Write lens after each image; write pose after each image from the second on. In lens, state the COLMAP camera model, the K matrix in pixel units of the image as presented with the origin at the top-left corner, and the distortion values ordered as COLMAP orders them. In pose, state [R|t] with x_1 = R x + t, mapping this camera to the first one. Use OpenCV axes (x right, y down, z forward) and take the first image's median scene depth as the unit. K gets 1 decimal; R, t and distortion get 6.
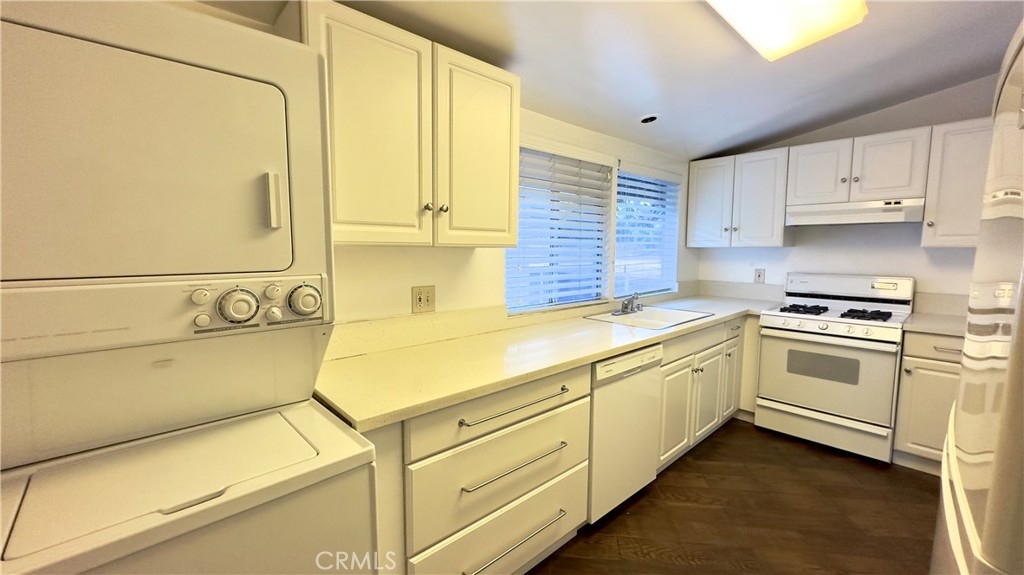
lens RADIAL K [[410.5, 0, 510.7], [0, 410.5, 287.4], [0, 0, 1]] dist [-0.001518, 0.000452]
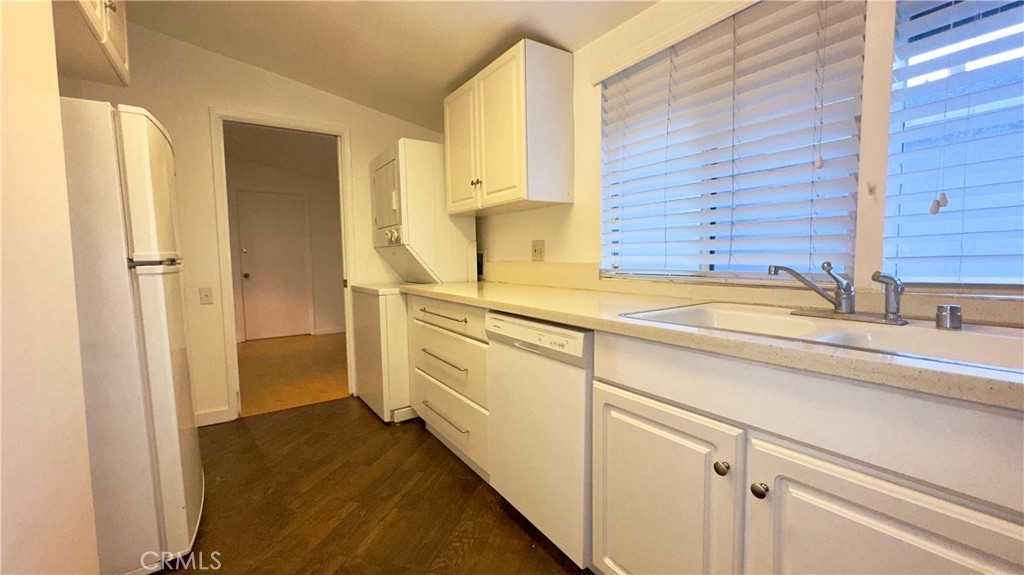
lens RADIAL K [[410.5, 0, 505.8], [0, 410.5, 283.9], [0, 0, 1]] dist [-0.001518, 0.000452]
pose [[-0.164677, 0.059241, -0.984567, 0.838094], [-0.082887, 0.993833, 0.073662, 0.035733], [0.982859, 0.093738, -0.158751, 0.875649]]
